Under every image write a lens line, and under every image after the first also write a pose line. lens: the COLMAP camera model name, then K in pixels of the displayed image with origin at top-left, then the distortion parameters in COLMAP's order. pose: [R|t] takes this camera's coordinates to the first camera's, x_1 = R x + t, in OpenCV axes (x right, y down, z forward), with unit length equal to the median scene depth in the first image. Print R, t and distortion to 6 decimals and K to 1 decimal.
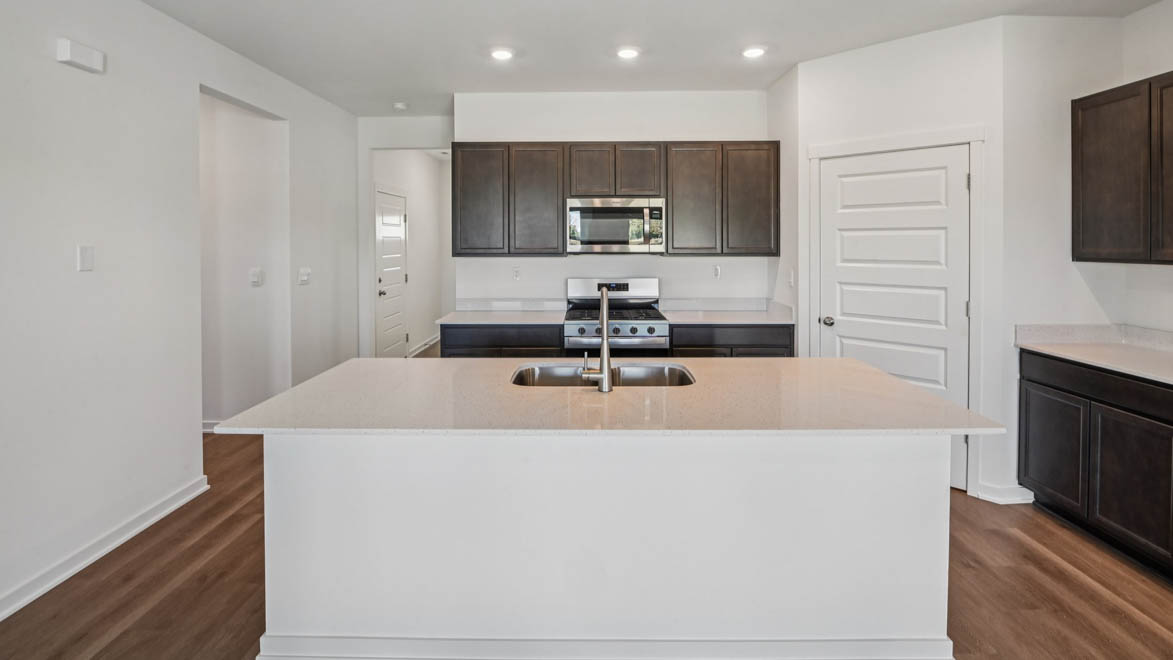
lens RADIAL K [[560.8, 0, 581.8], [0, 560.8, 242.4], [0, 0, 1]] dist [-0.001803, -0.000222]
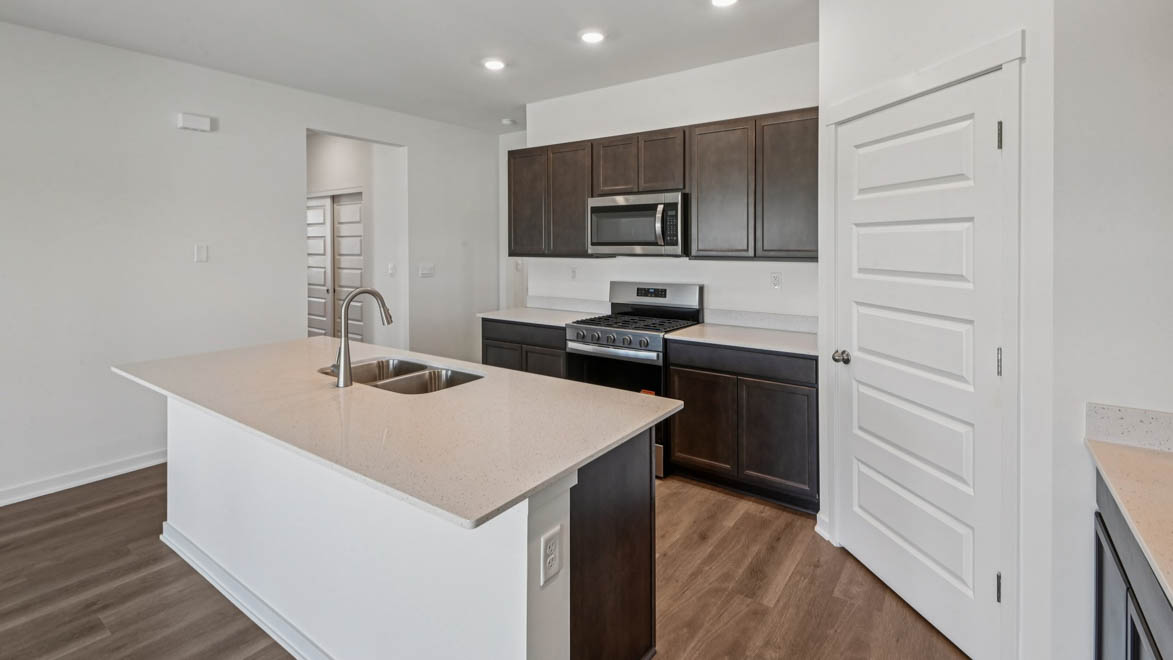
lens RADIAL K [[543.5, 0, 583.4], [0, 543.5, 251.0], [0, 0, 1]] dist [-0.001170, -0.001181]
pose [[0.816131, 0.008499, -0.577804, 0.509786], [-0.000267, 0.999897, 0.014331, -0.000279], [0.577867, -0.011542, 0.816050, 0.237091]]
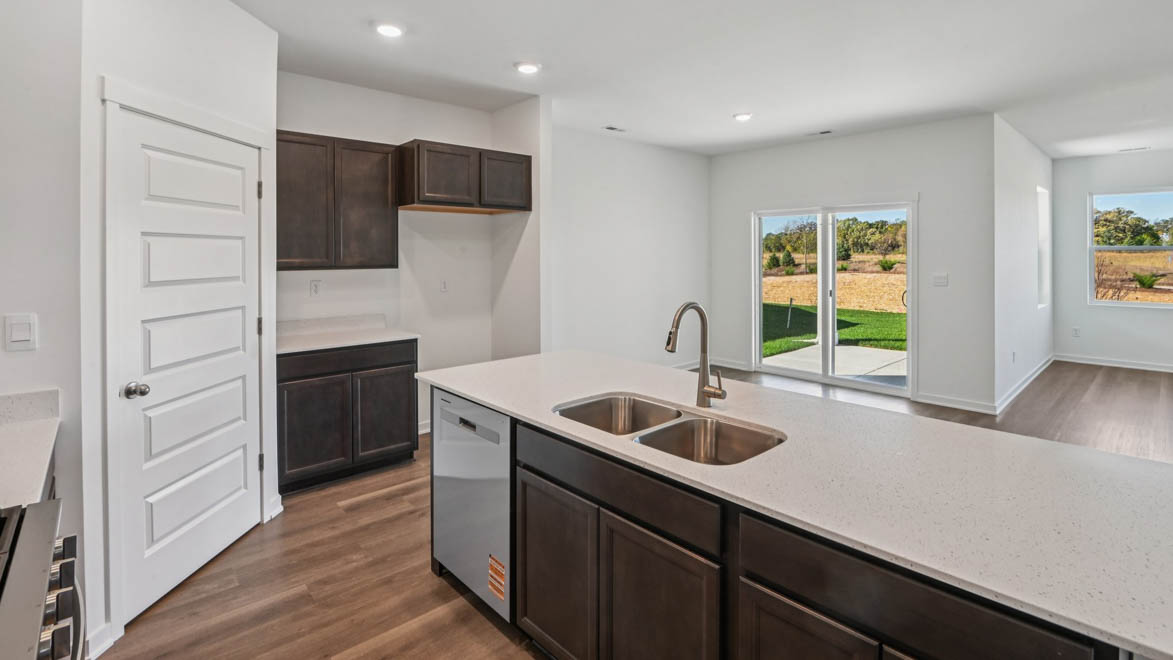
lens RADIAL K [[543.5, 0, 583.4], [0, 543.5, 251.0], [0, 0, 1]] dist [-0.001170, -0.001181]
pose [[-0.682327, 0.008109, 0.731002, -0.261670], [0.006387, 0.999966, -0.005131, 0.001903], [-0.731019, 0.001168, -0.682356, 0.937043]]
